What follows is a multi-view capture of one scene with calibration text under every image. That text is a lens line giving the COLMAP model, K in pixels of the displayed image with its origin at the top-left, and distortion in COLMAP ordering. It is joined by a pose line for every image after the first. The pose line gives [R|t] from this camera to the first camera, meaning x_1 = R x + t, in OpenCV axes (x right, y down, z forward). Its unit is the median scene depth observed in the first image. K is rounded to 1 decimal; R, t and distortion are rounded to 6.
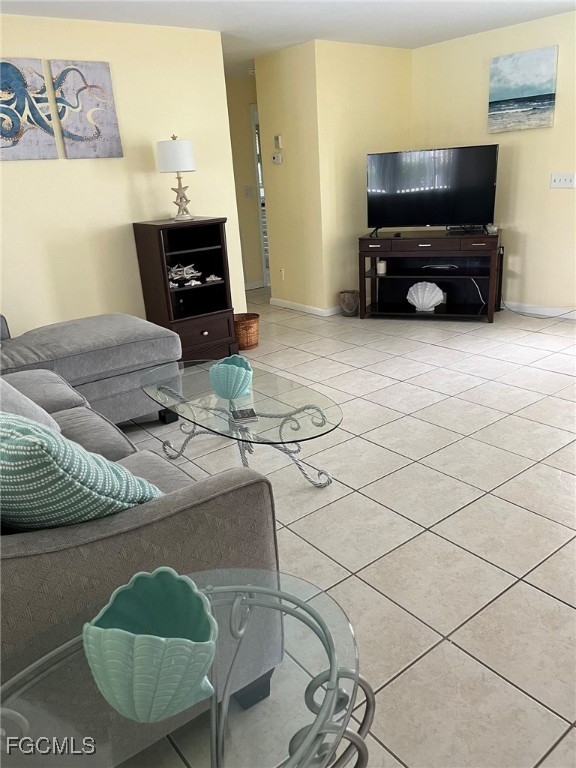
lens RADIAL K [[595.1, 0, 288.0], [0, 595.1, 384.0], [0, 0, 1]] dist [0.092678, -0.121030]
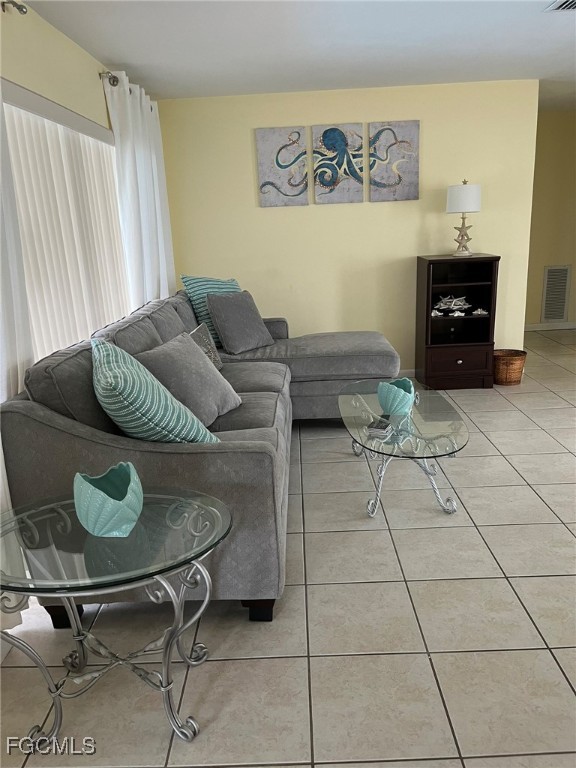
lens RADIAL K [[595.1, 0, 288.0], [0, 595.1, 384.0], [0, 0, 1]] dist [0.092678, -0.121030]
pose [[0.788539, 0.189813, -0.584959, 0.280796], [-0.210066, 0.977100, 0.033883, -0.020248], [0.577995, 0.096162, 0.810355, -0.041092]]
